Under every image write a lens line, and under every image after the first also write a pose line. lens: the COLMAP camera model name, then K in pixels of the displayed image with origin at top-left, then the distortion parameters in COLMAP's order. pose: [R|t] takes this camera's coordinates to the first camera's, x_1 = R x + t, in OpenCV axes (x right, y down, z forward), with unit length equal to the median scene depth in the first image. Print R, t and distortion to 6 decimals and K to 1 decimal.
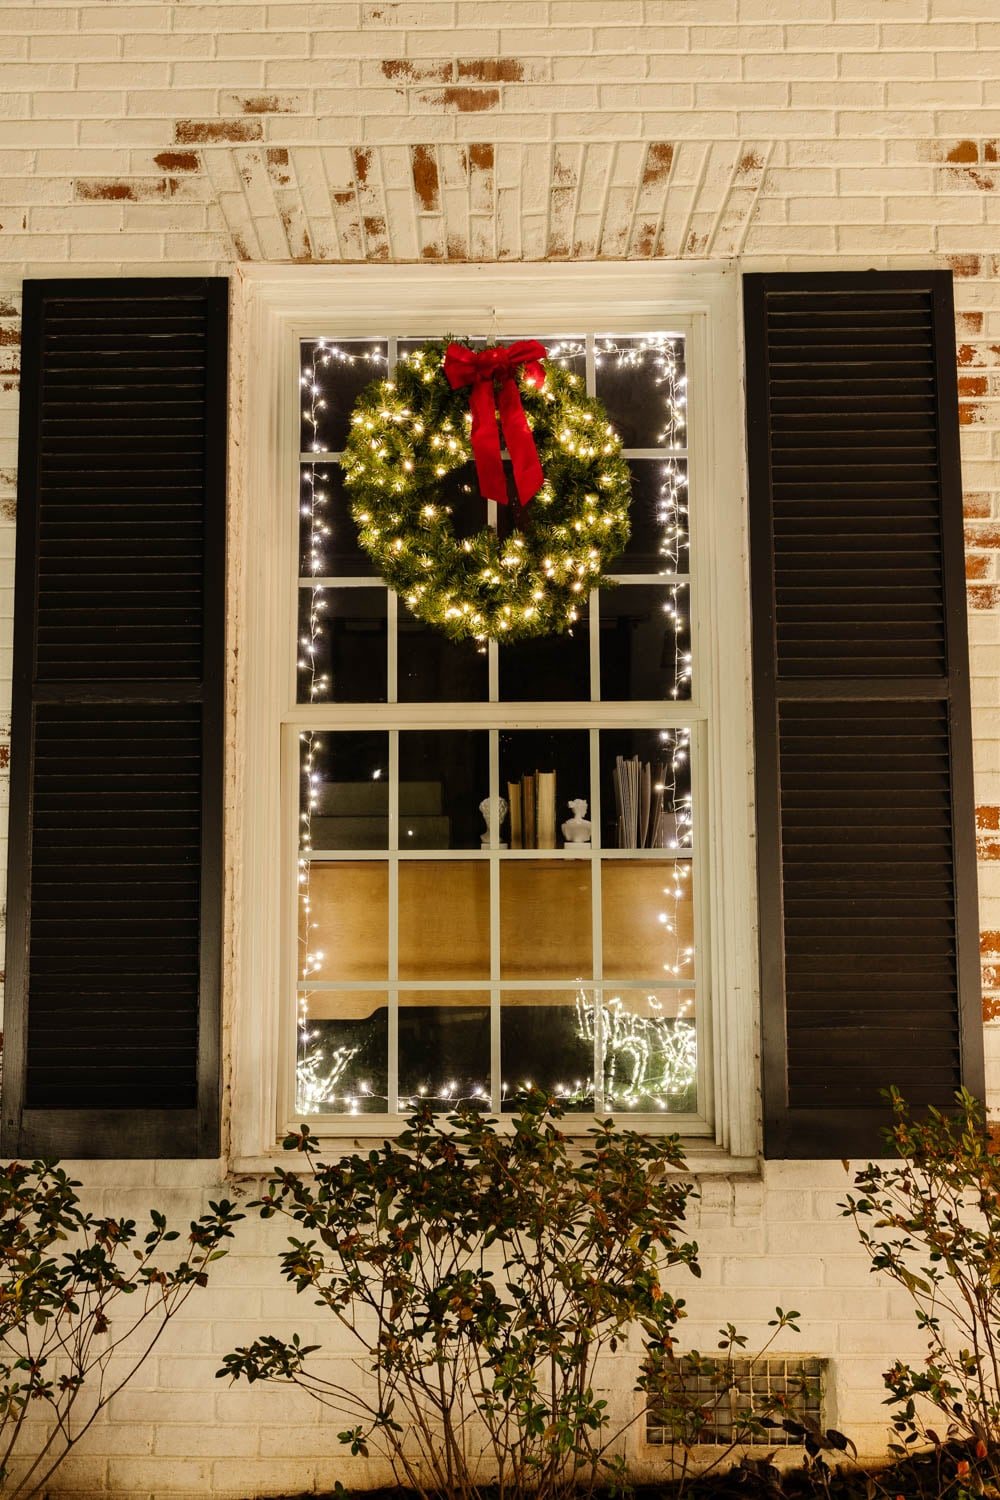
lens RADIAL K [[1338.6, 0, 491.6], [0, 1338.6, 756.7], [0, 0, 1]] dist [-0.011165, 0.009670]
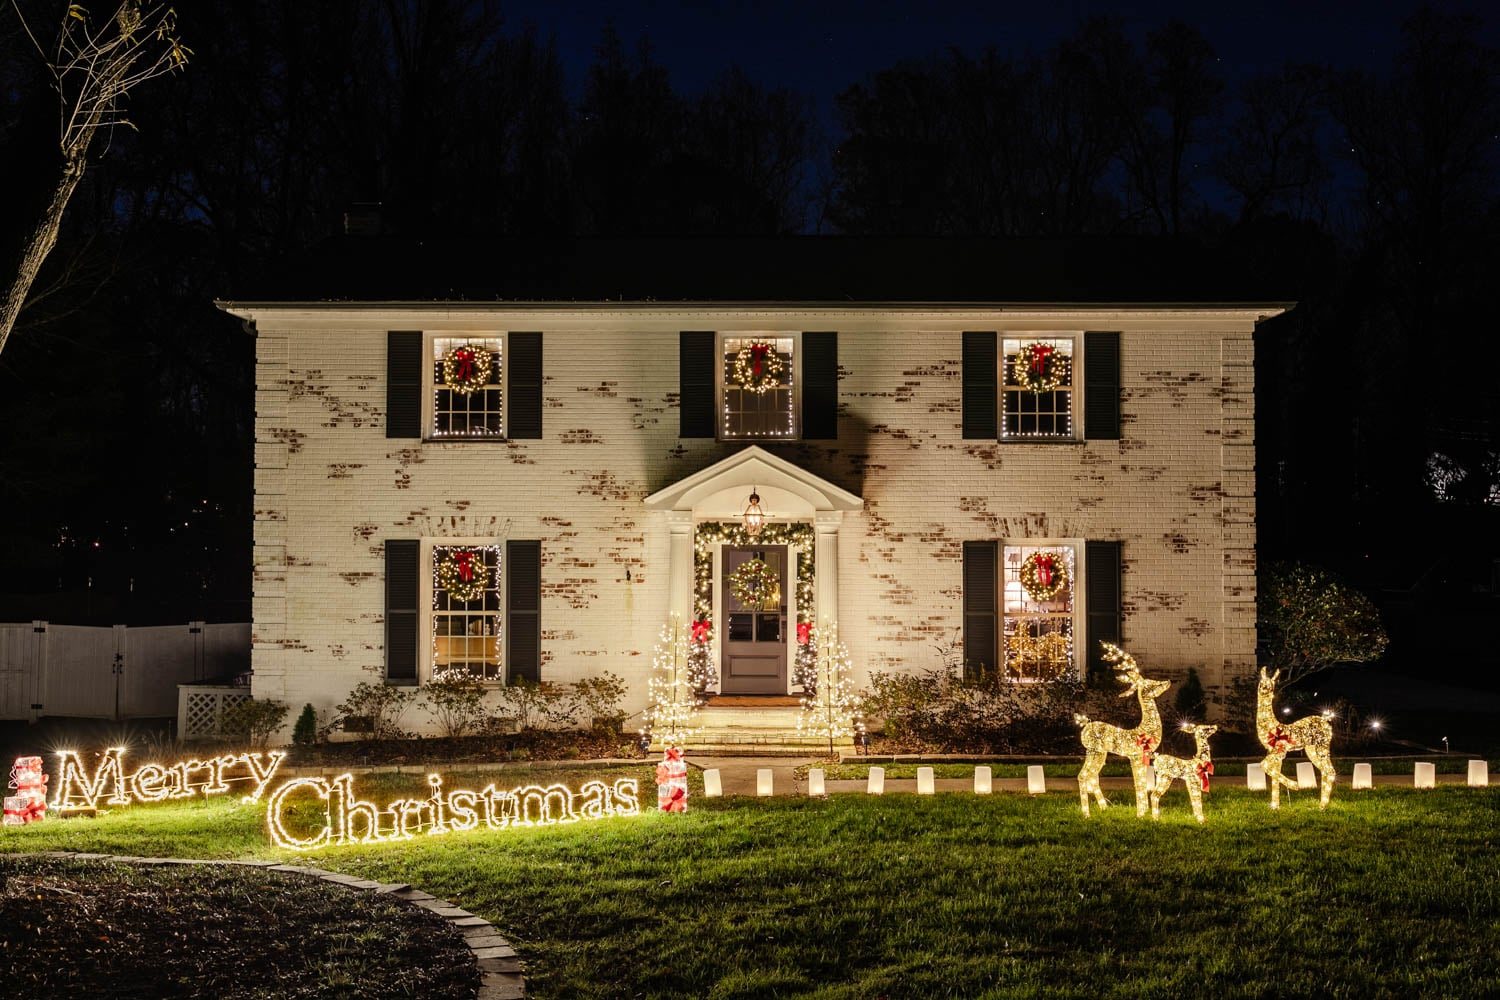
lens RADIAL K [[1446.0, 0, 753.3], [0, 1446.0, 499.5], [0, 0, 1]] dist [0.007353, 0.000000]
pose [[0.999966, 0.003094, 0.007668, 1.214439], [-0.003478, 0.998714, 0.050586, -0.858284], [-0.007501, -0.050611, 0.998690, -5.328463]]
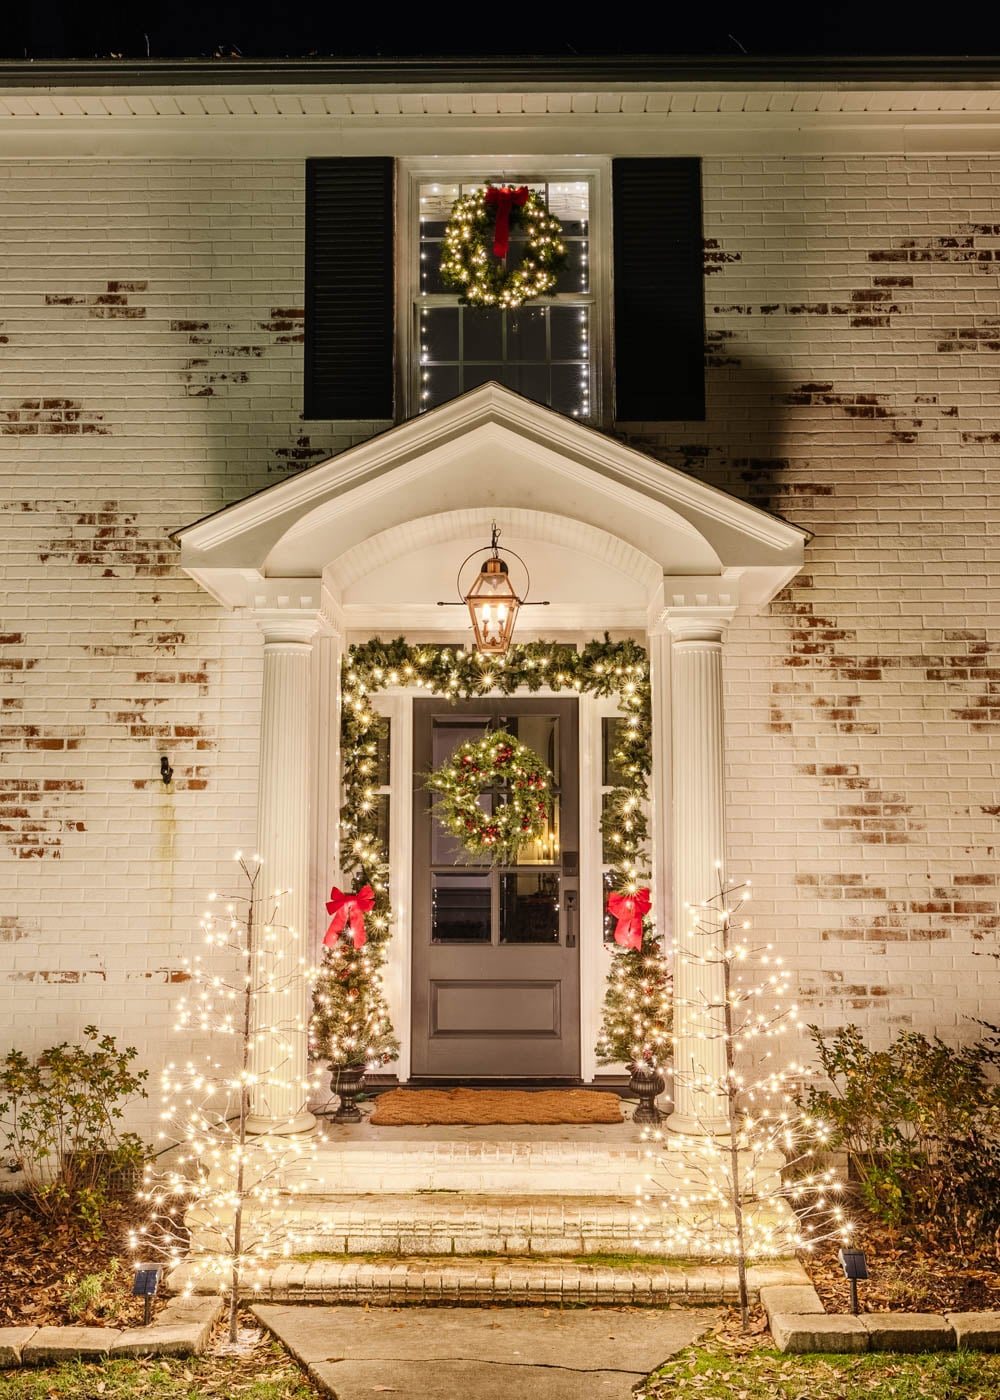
lens RADIAL K [[1564.7, 0, 499.3], [0, 1564.7, 656.0], [0, 0, 1]] dist [0.008376, 0.000000]
pose [[0.999946, 0.000287, 0.010375, 1.248755], [0.000058, 0.999448, -0.033215, -0.309983], [-0.010378, 0.033214, 0.999394, -1.664721]]
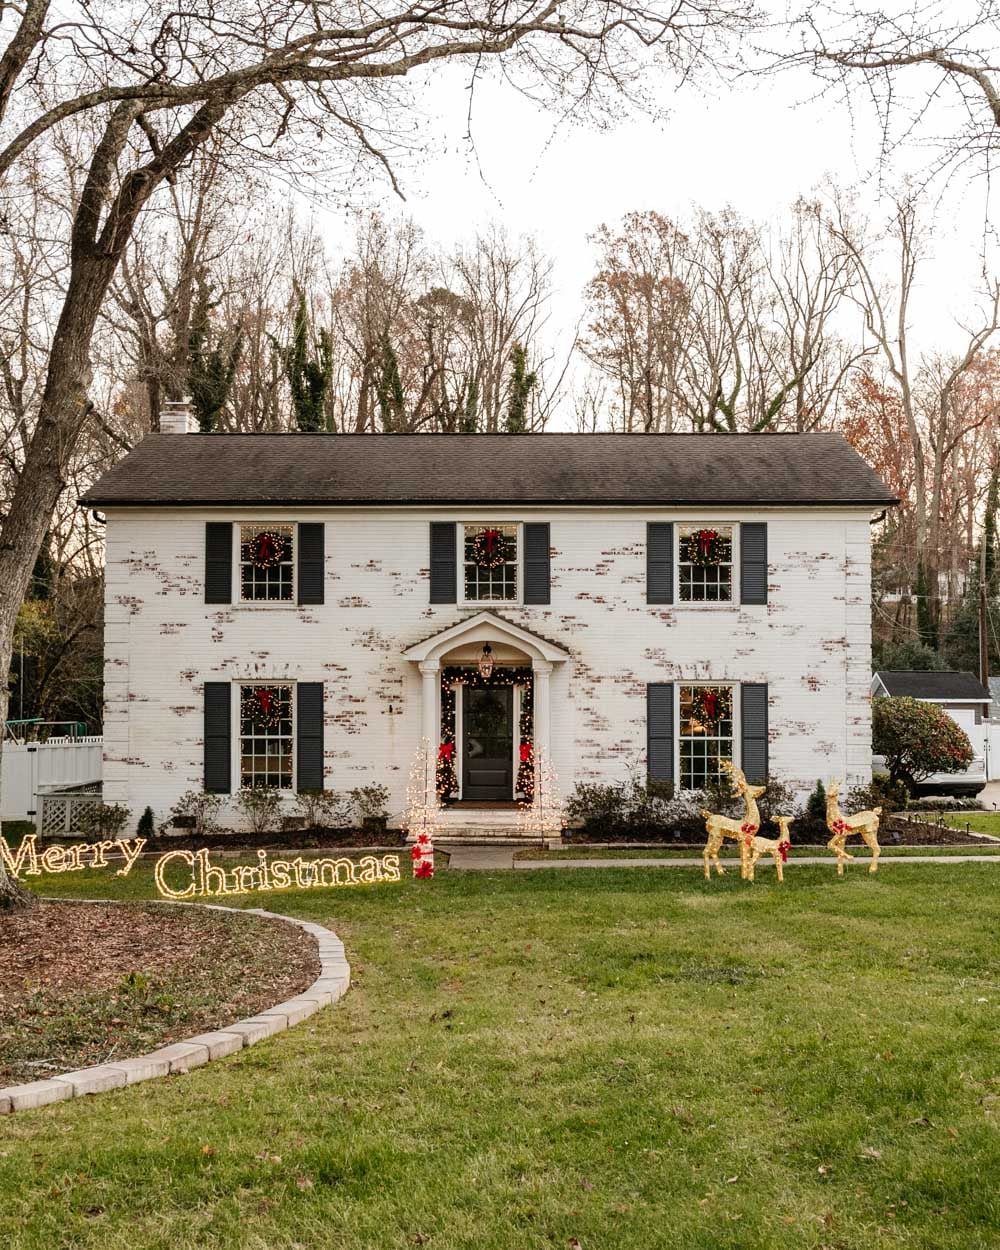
lens RADIAL K [[1455.2, 0, 497.3], [0, 1455.2, 626.9], [0, 0, 1]] dist [0.012045, 0.000000]
pose [[0.999998, 0.001932, -0.001086, 1.334601], [-0.001865, 0.998252, 0.059071, -1.161147], [0.001198, -0.059069, 0.998253, -7.286955]]
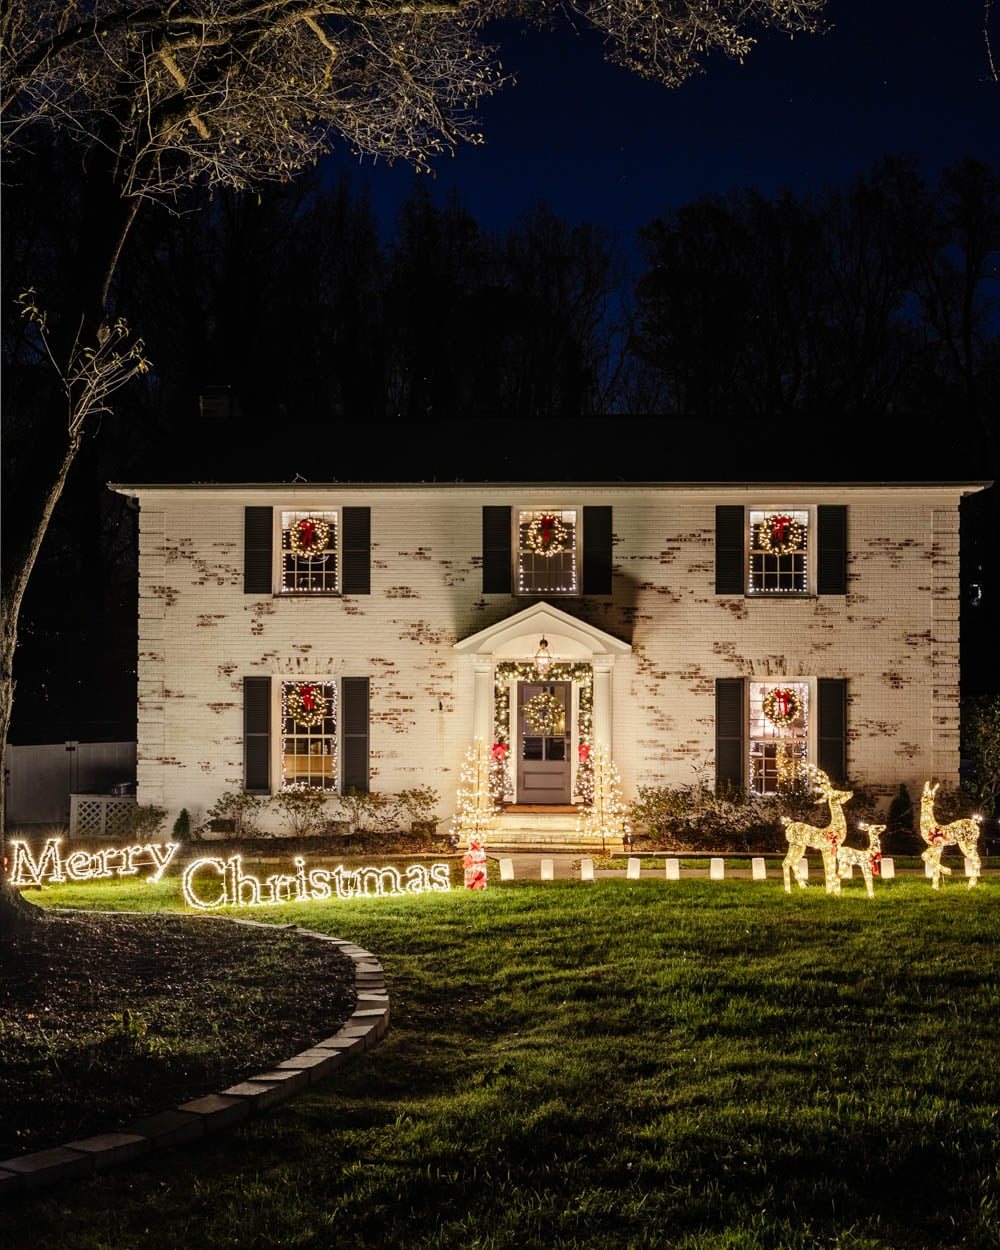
lens RADIAL K [[1455.2, 0, 498.4], [0, 1455.2, 637.7], [0, 0, 1]] dist [0.012045, 0.000000]
pose [[0.999339, 0.003522, -0.036187, 1.307213], [-0.001179, 0.997913, 0.064568, -1.072366], [0.036338, -0.064483, 0.997257, -6.755691]]
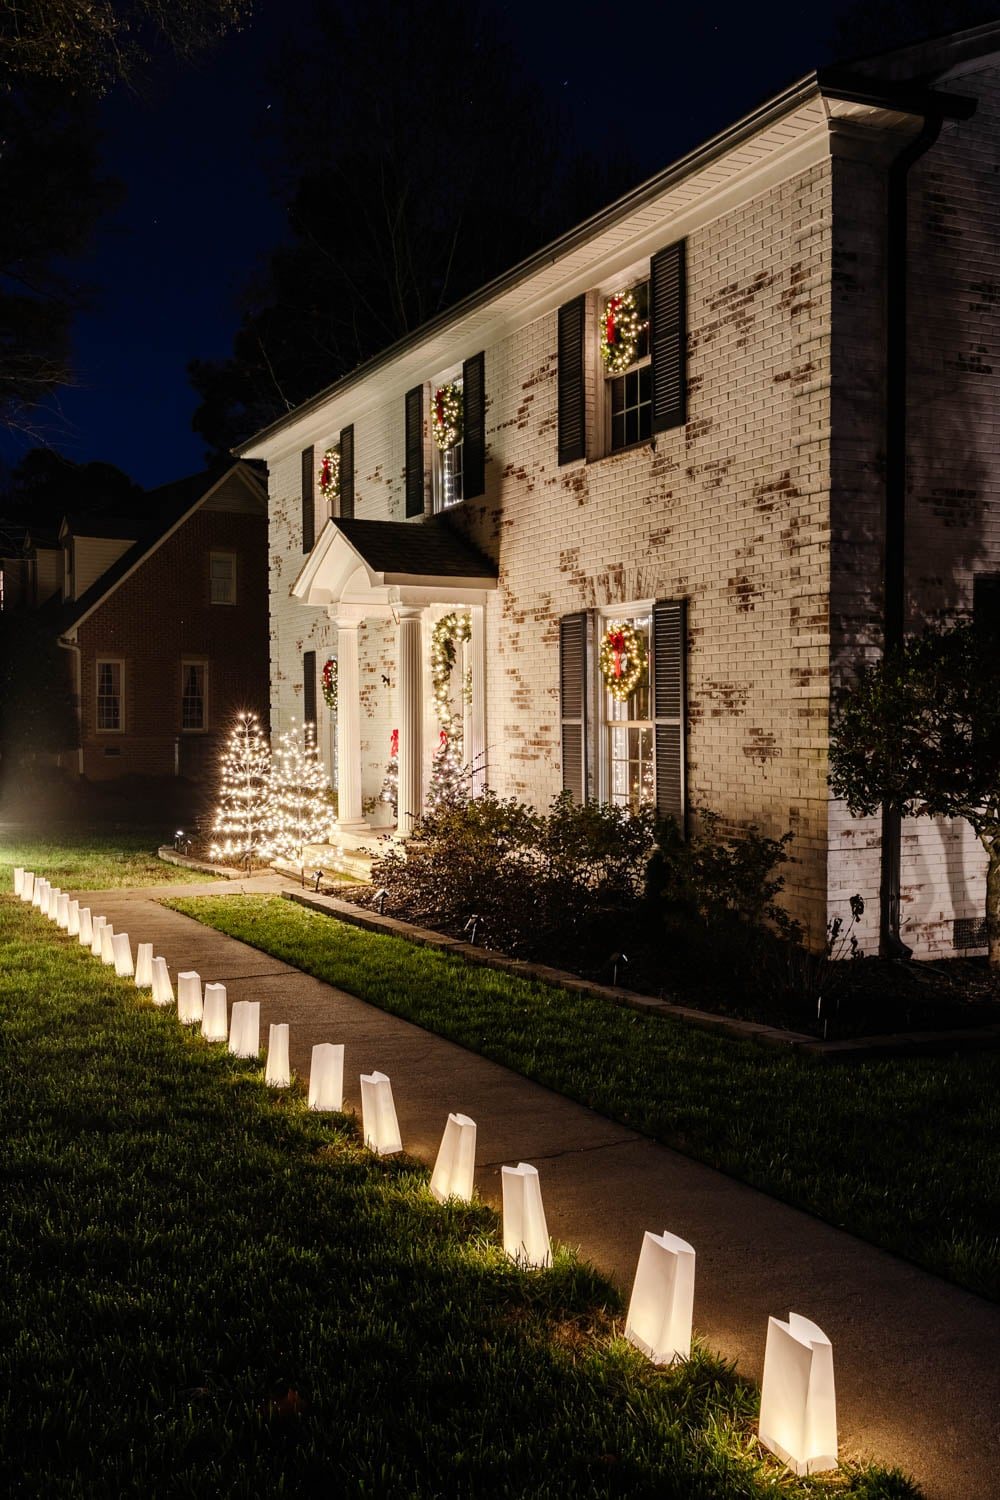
lens RADIAL K [[1446.0, 0, 497.2], [0, 1446.0, 749.8], [0, 0, 1]] dist [0.007353, 0.000000]
pose [[0.444960, 0.018634, -0.895357, 5.965043], [0.083765, 0.994534, 0.062327, -0.250605], [0.891624, -0.102733, 0.440967, -1.172488]]
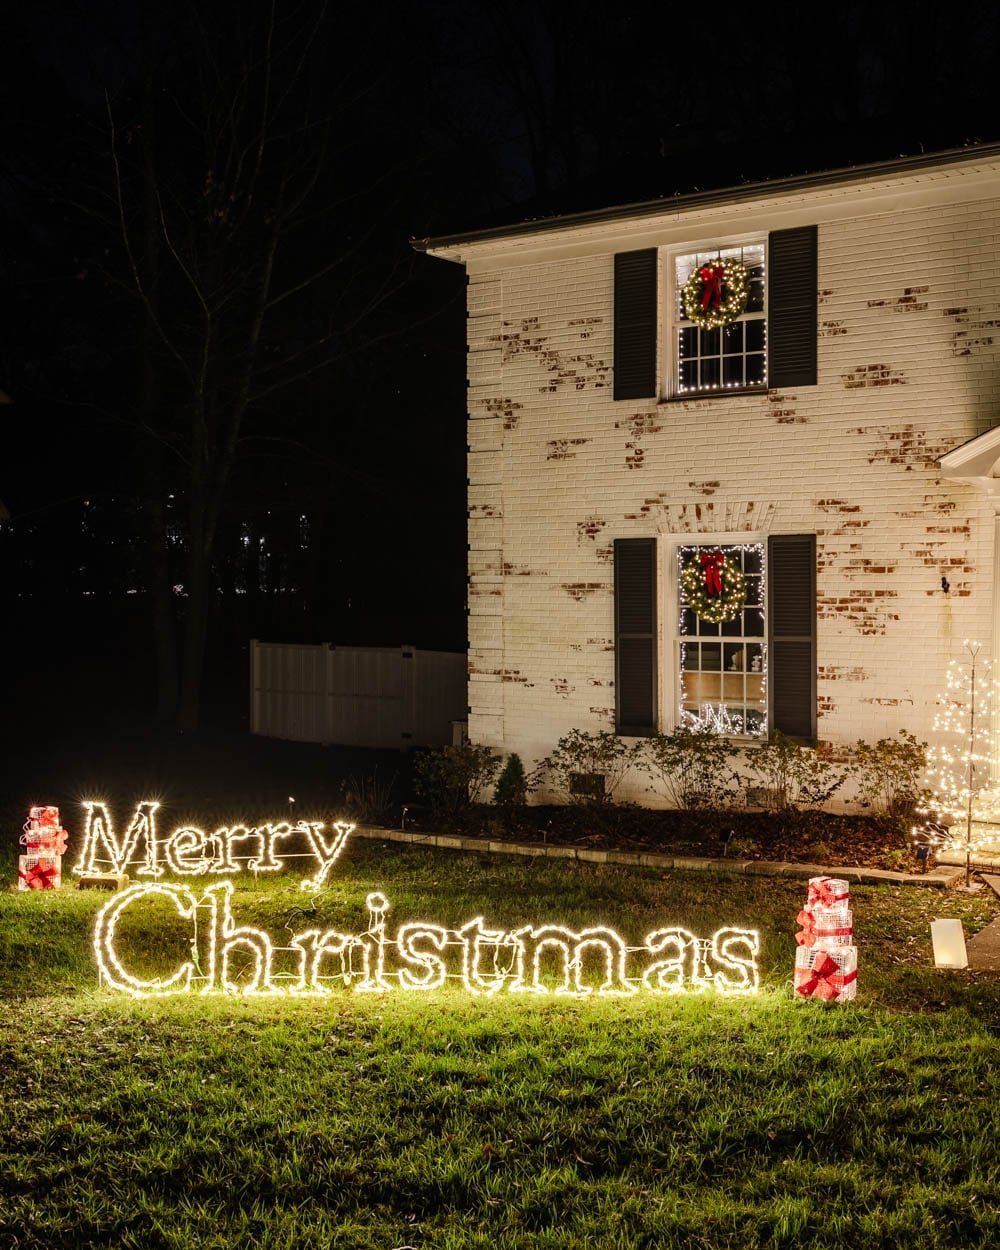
lens RADIAL K [[1455.2, 0, 492.1], [0, 1455.2, 625.6], [0, 0, 1]] dist [0.012045, 0.000000]
pose [[0.843909, 0.011199, -0.536370, 1.850176], [0.049142, 0.993965, 0.098072, -0.559103], [0.534231, -0.109122, 0.838266, -3.195925]]
